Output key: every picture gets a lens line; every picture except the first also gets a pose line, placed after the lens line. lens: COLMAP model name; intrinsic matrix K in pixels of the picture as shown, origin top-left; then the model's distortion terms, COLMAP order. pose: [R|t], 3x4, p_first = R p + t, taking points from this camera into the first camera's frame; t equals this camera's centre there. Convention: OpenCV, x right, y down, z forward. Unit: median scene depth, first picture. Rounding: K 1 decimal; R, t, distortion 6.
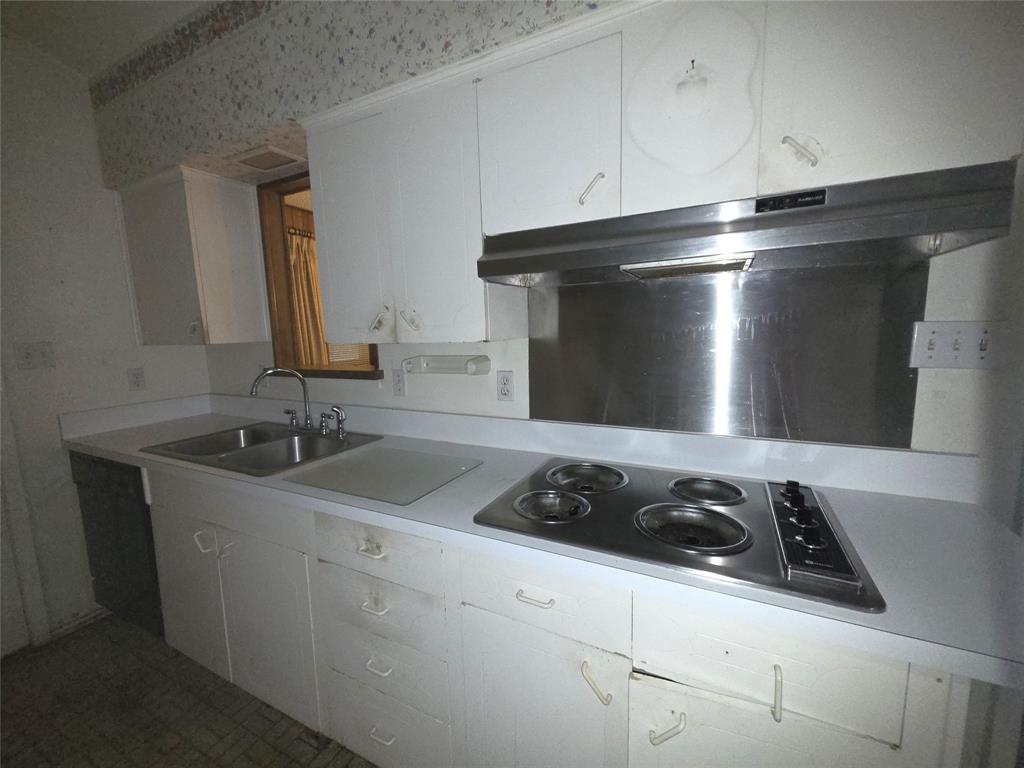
lens RADIAL K [[426.0, 0, 511.7], [0, 426.0, 387.6], [0, 0, 1]] dist [0.001444, -0.000157]
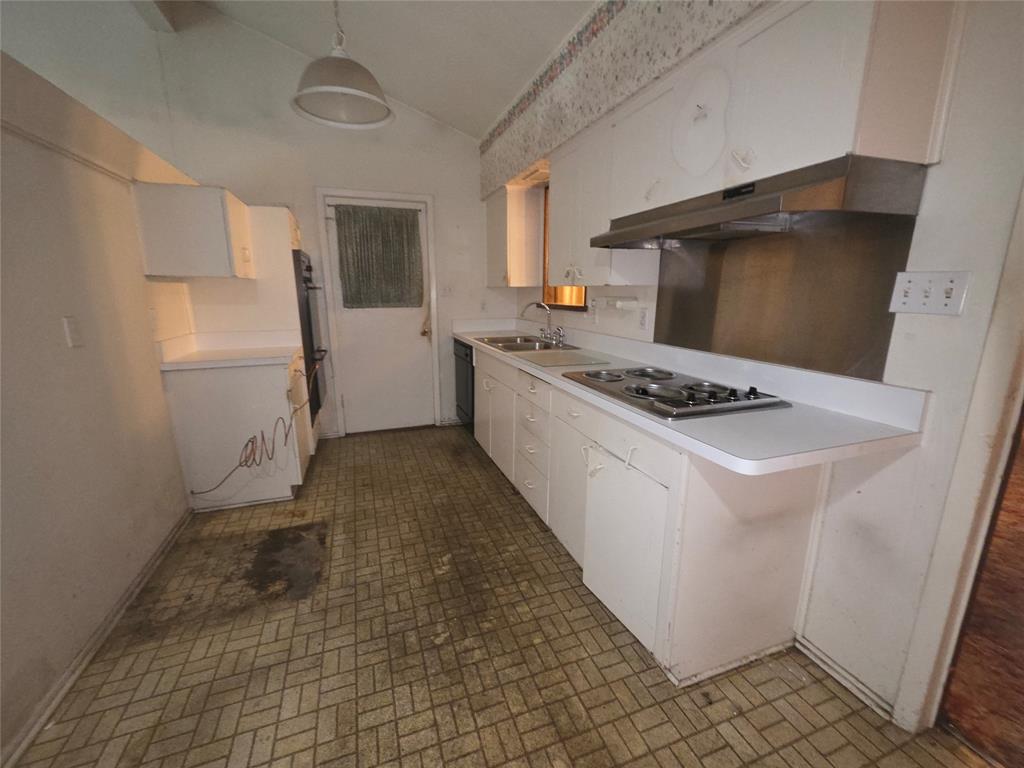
lens RADIAL K [[426.0, 0, 509.7], [0, 426.0, 383.8], [0, 0, 1]] dist [0.001444, -0.000157]
pose [[0.725660, 0.173212, -0.665894, 0.621293], [-0.111881, 0.984619, 0.134197, 0.066474], [0.678896, -0.022880, 0.733878, -0.360542]]
